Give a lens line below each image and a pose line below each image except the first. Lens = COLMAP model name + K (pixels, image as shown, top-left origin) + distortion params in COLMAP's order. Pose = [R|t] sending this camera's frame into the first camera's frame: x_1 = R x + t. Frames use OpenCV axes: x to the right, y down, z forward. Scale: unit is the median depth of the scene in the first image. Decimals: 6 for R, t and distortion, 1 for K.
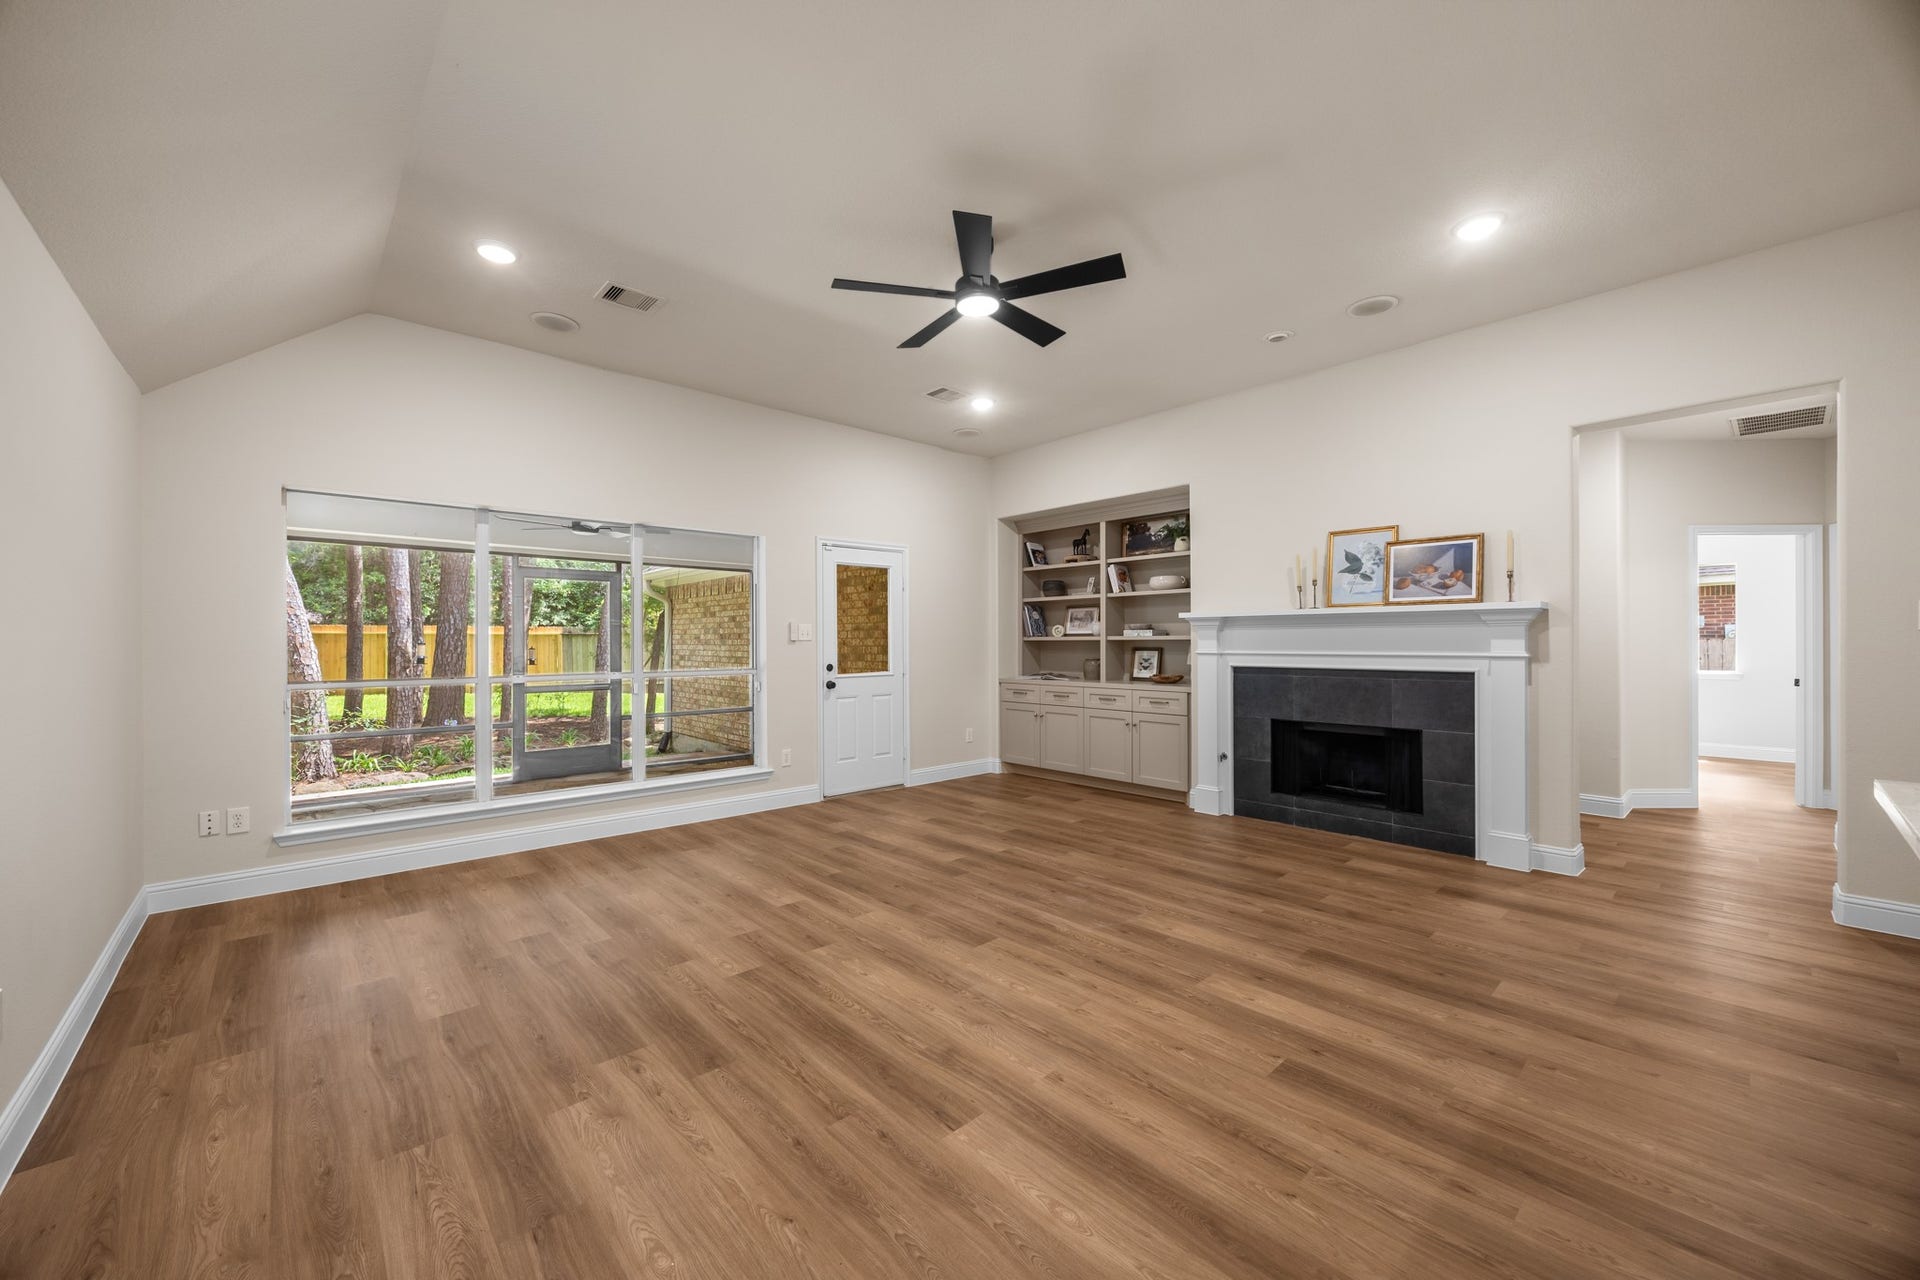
lens RADIAL K [[734.1, 0, 949.7], [0, 734.1, 633.1], [0, 0, 1]] dist [-0.002080, -0.000692]
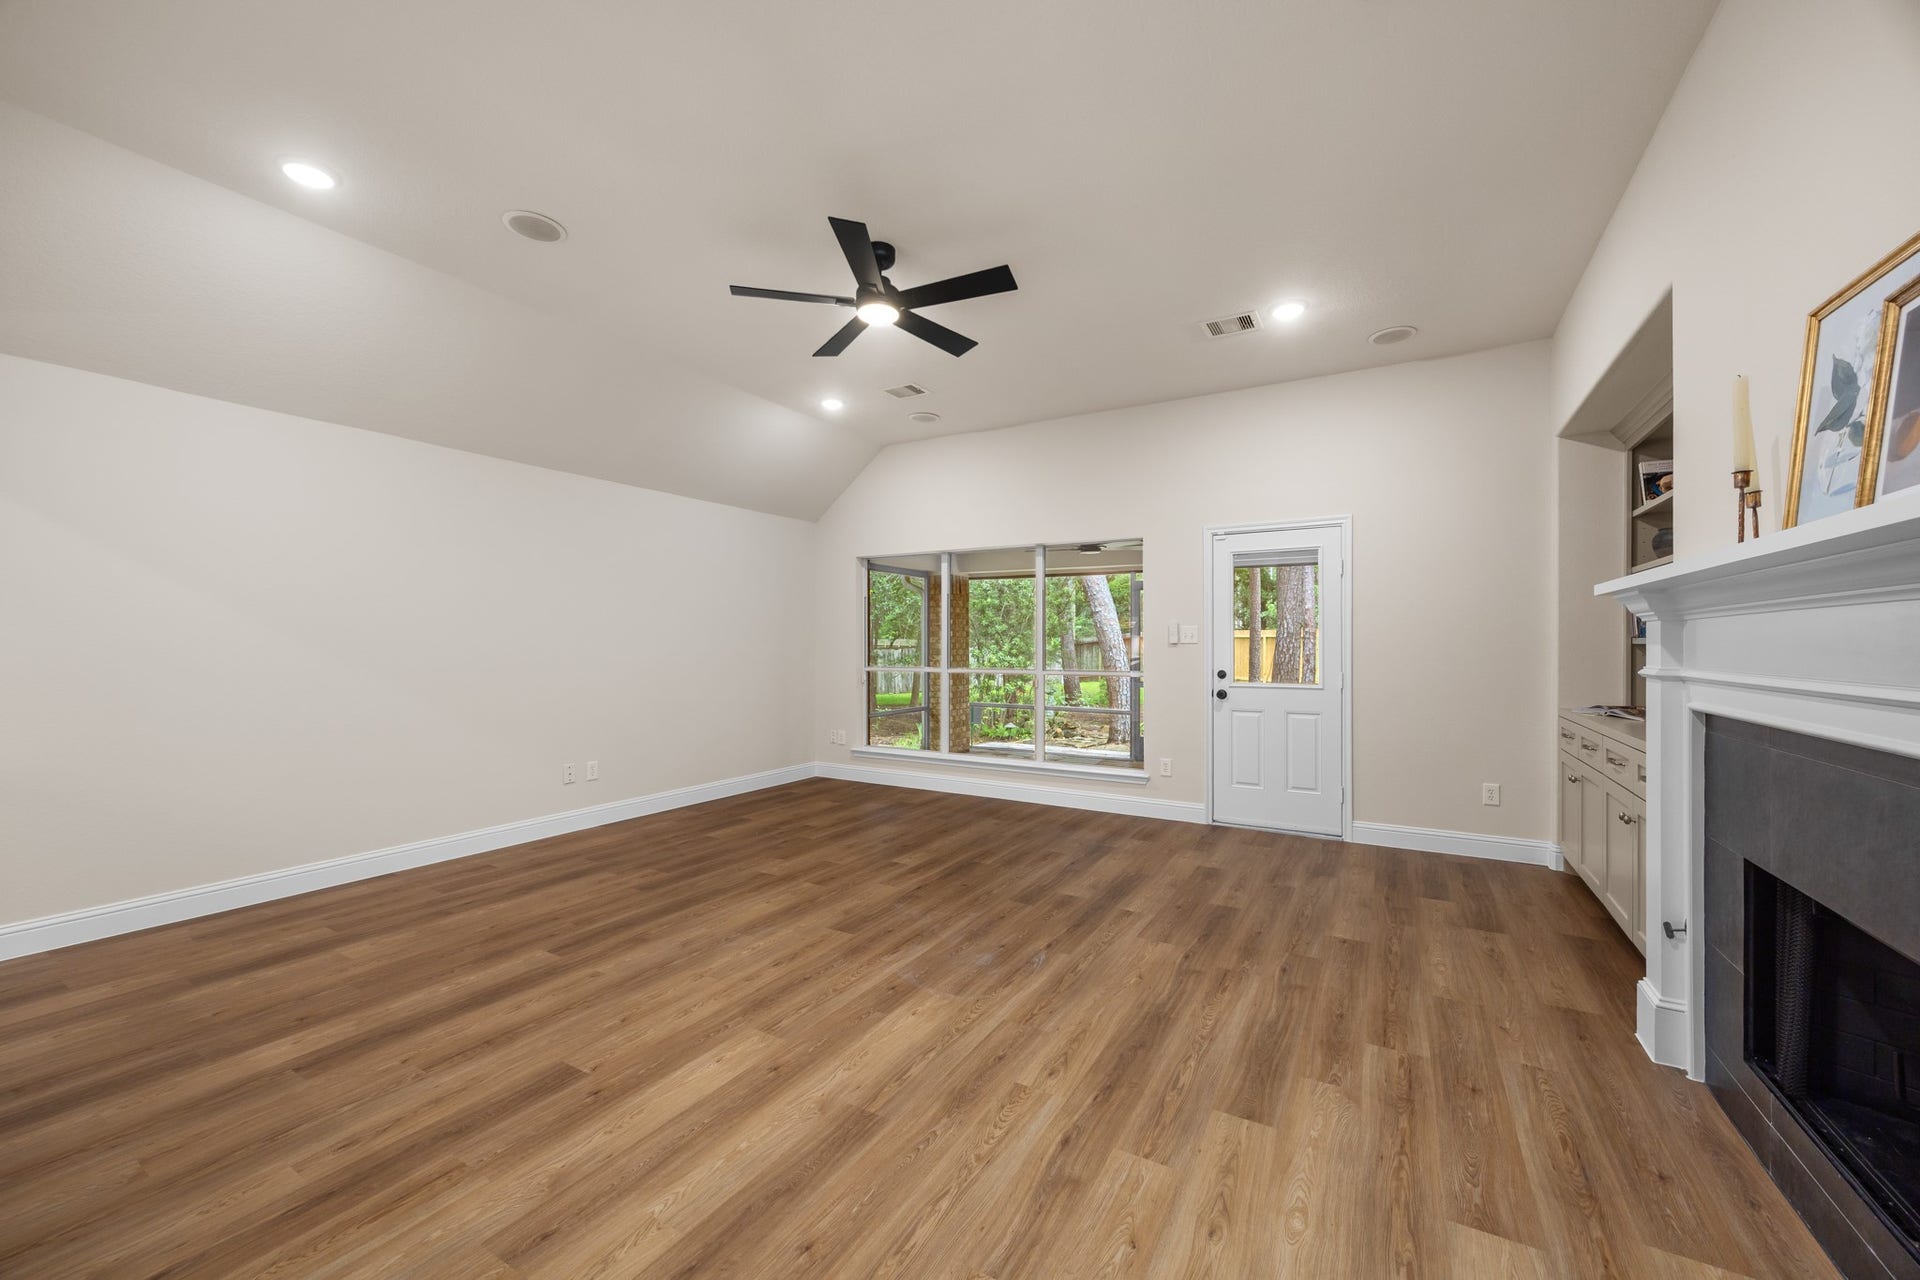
lens RADIAL K [[734.1, 0, 954.6], [0, 734.1, 637.1], [0, 0, 1]] dist [-0.002080, -0.000692]
pose [[0.300226, -0.005905, -0.953850, 0.883793], [0.009268, 0.999952, -0.003273, 0.004295], [0.953823, -0.007857, 0.300266, 0.675436]]
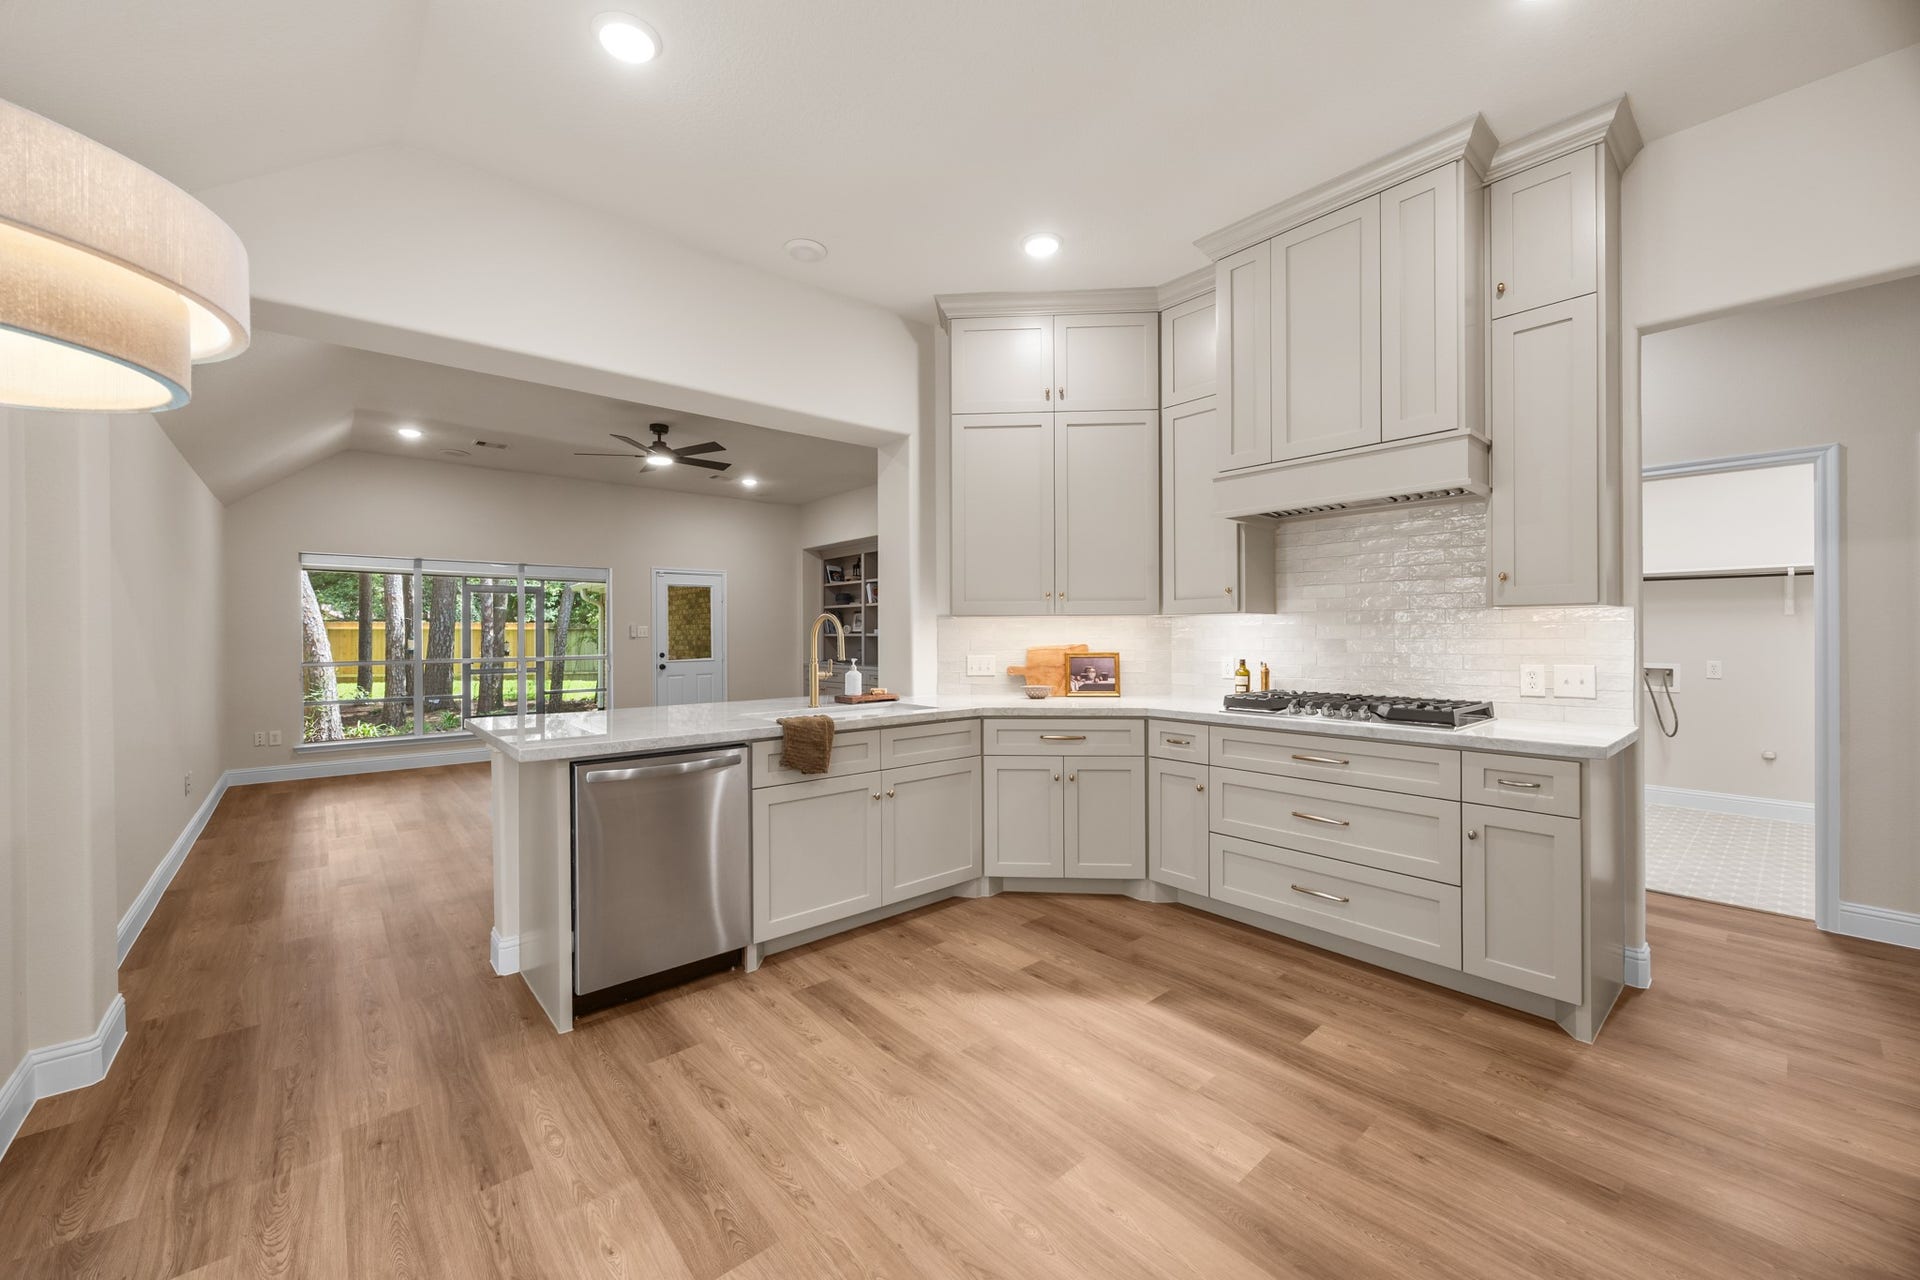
lens RADIAL K [[734.1, 0, 958.6], [0, 734.1, 645.9], [0, 0, 1]] dist [-0.002080, -0.000692]
pose [[0.999774, -0.001166, -0.021229, 0.727077], [0.001824, 0.999518, 0.030992, -0.026480], [0.021183, -0.031024, 0.999294, -0.735546]]
